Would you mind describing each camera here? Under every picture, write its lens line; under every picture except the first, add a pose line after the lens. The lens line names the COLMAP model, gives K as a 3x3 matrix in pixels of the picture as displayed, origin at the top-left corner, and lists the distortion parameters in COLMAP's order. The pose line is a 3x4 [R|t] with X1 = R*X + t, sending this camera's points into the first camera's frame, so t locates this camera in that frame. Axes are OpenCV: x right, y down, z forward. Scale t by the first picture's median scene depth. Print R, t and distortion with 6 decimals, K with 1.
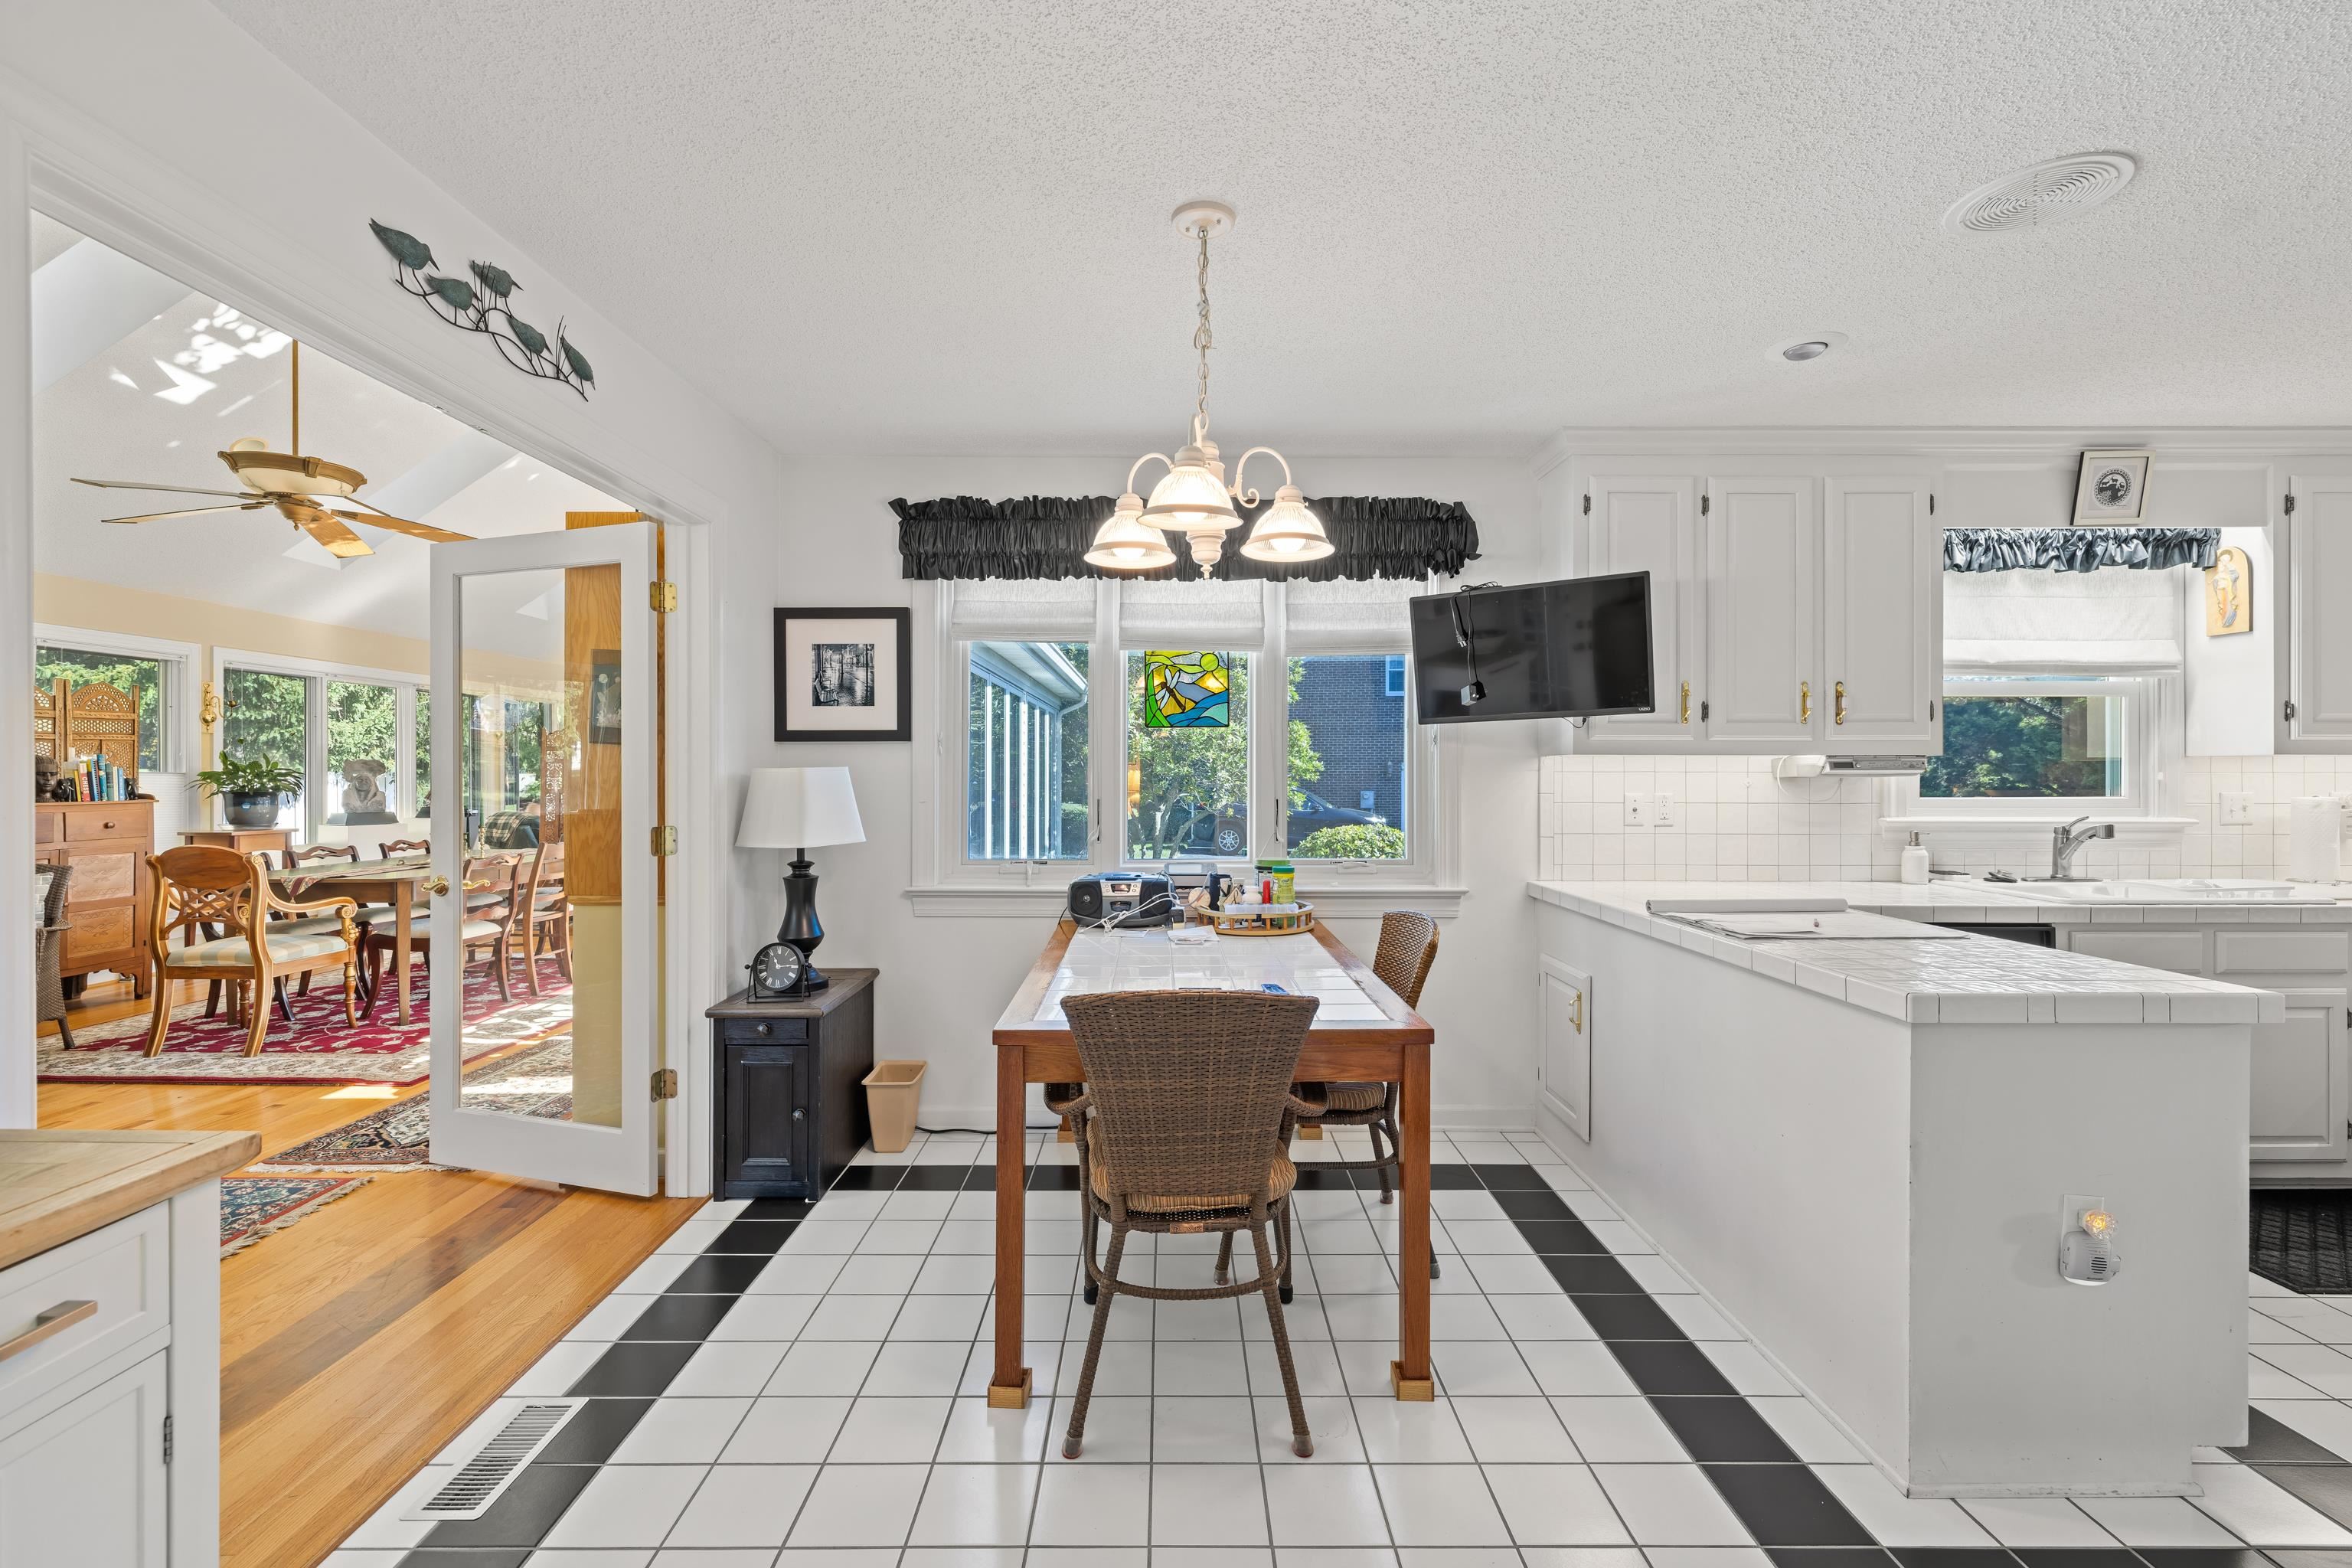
lens RADIAL K [[1004.8, 0, 1209.0], [0, 1004.8, 778.1], [0, 0, 1]] dist [0.001523, 0.000098]
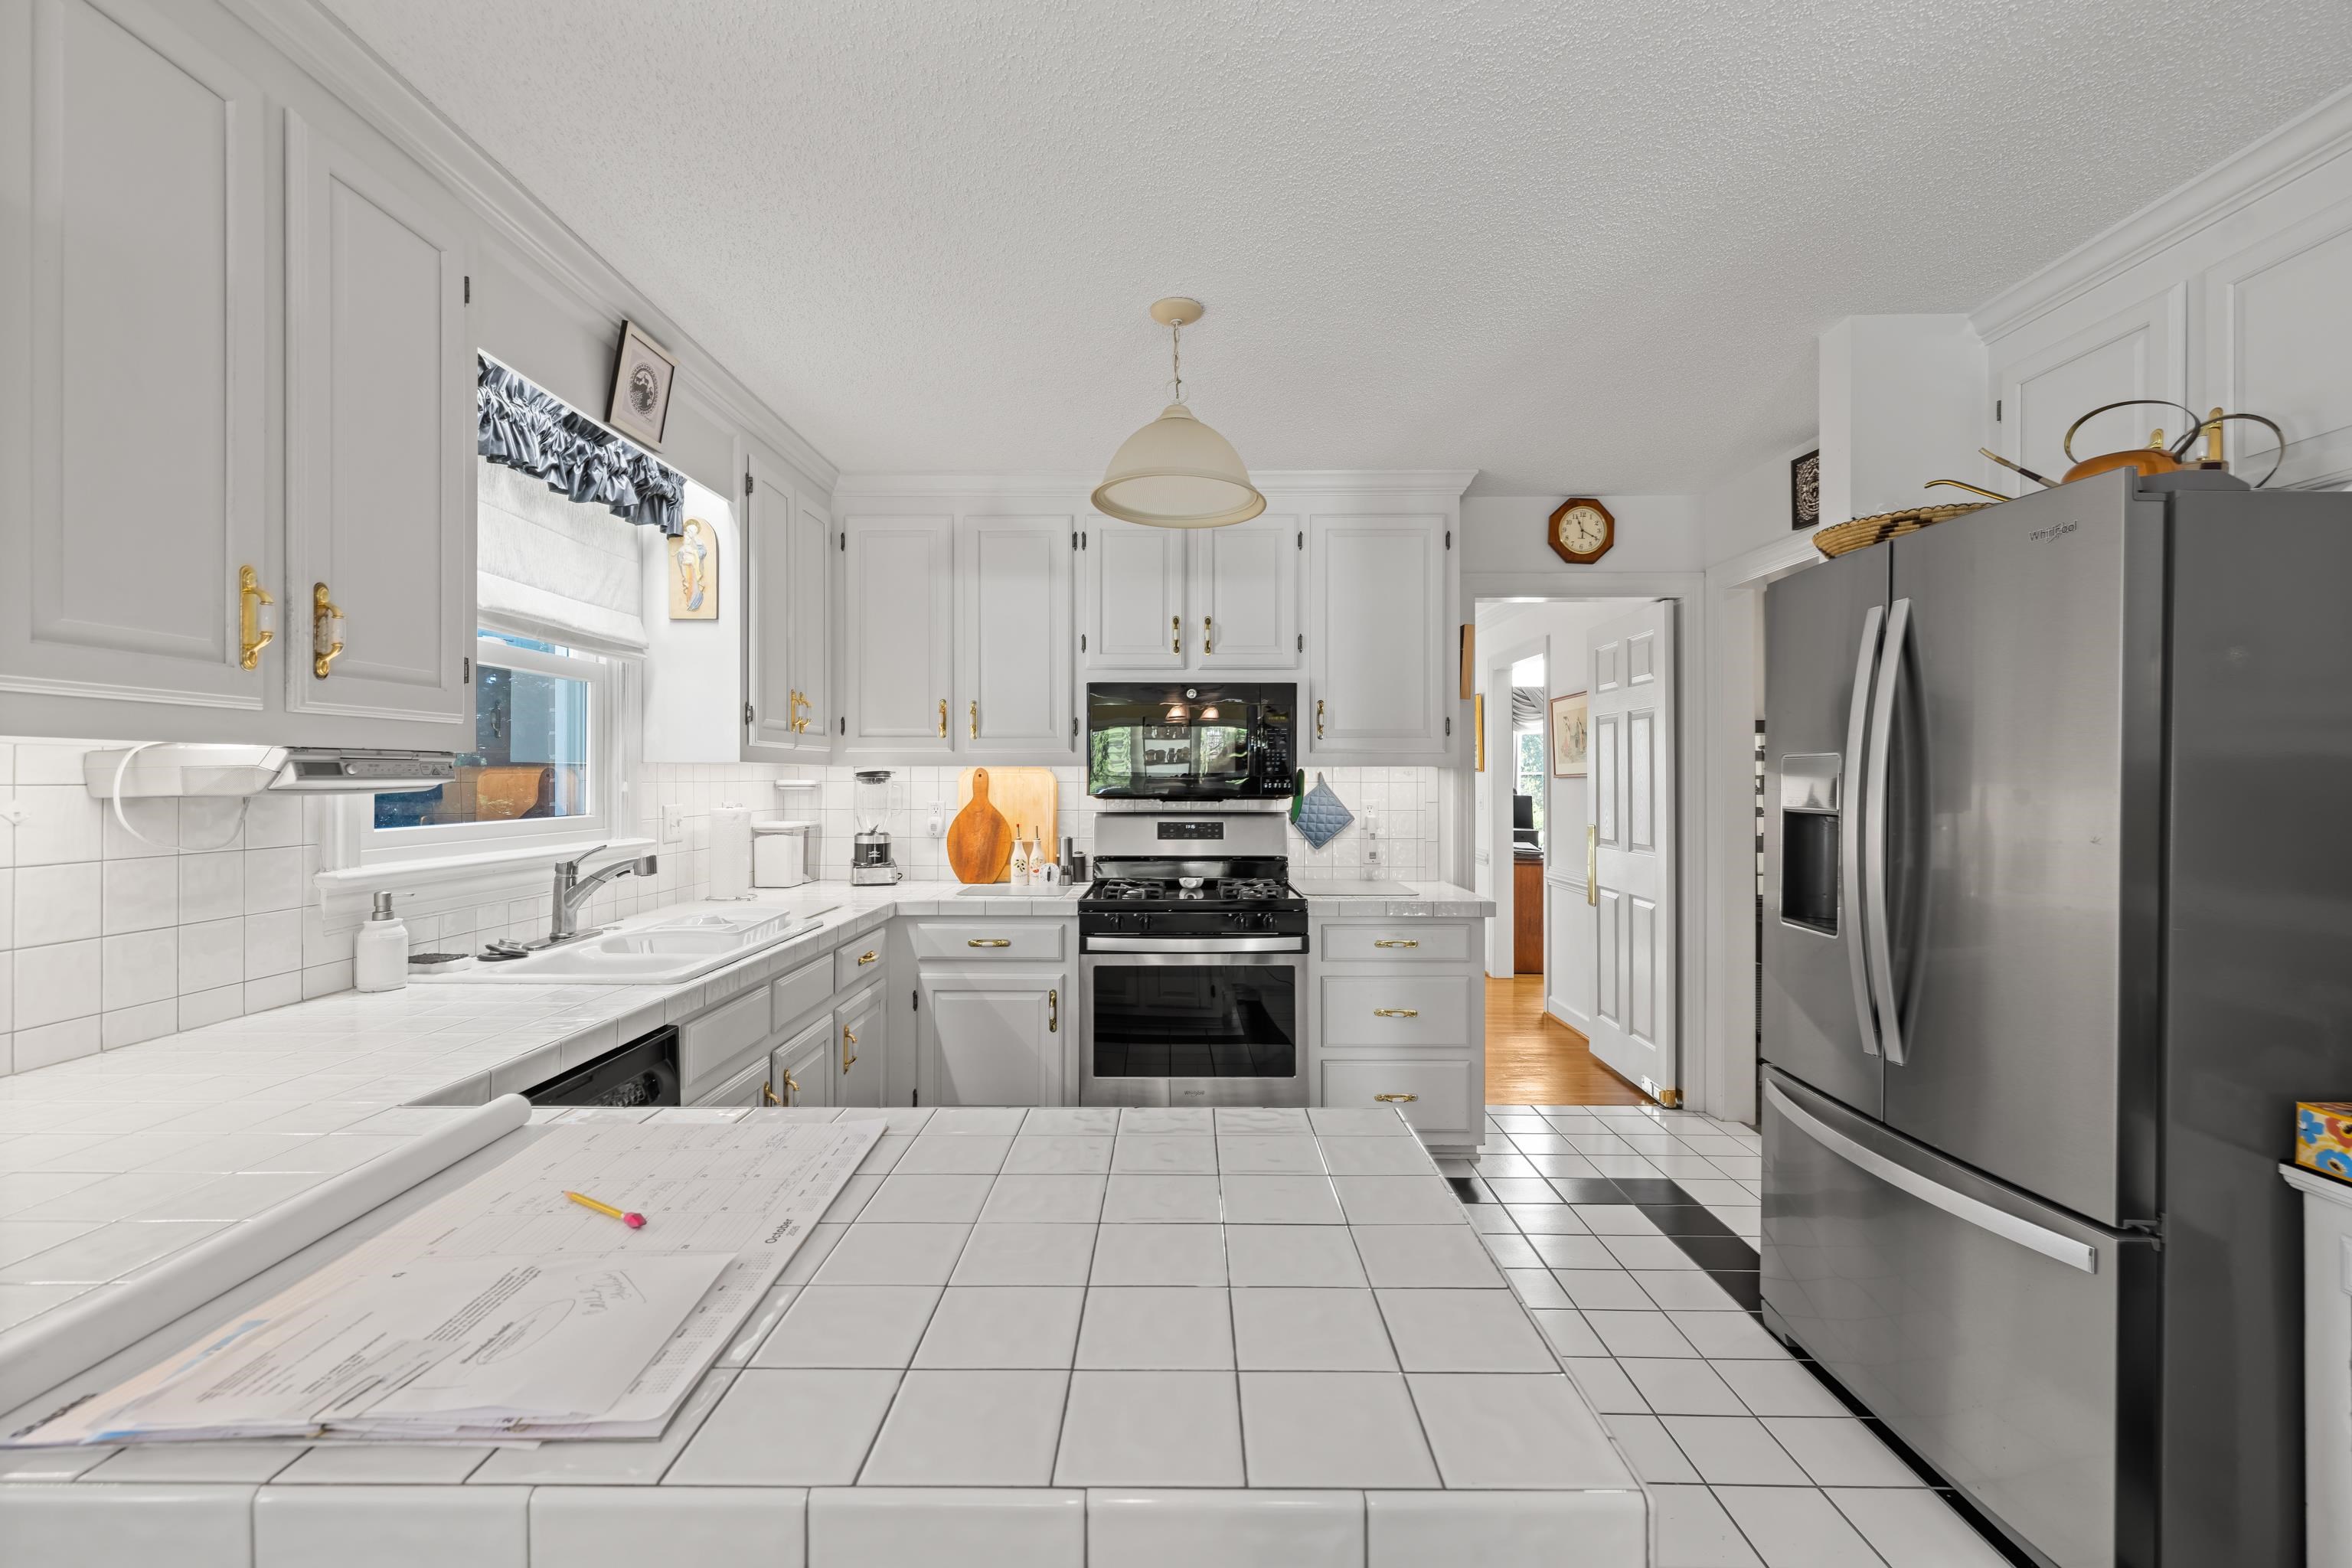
lens RADIAL K [[1004.8, 0, 1145.0], [0, 1004.8, 771.4], [0, 0, 1]] dist [0.001523, 0.000098]
pose [[0.051160, 0.007384, 0.998663, 0.183909], [0.005112, 0.999958, -0.007656, -0.005946], [-0.998677, 0.005497, 0.051120, 0.569765]]
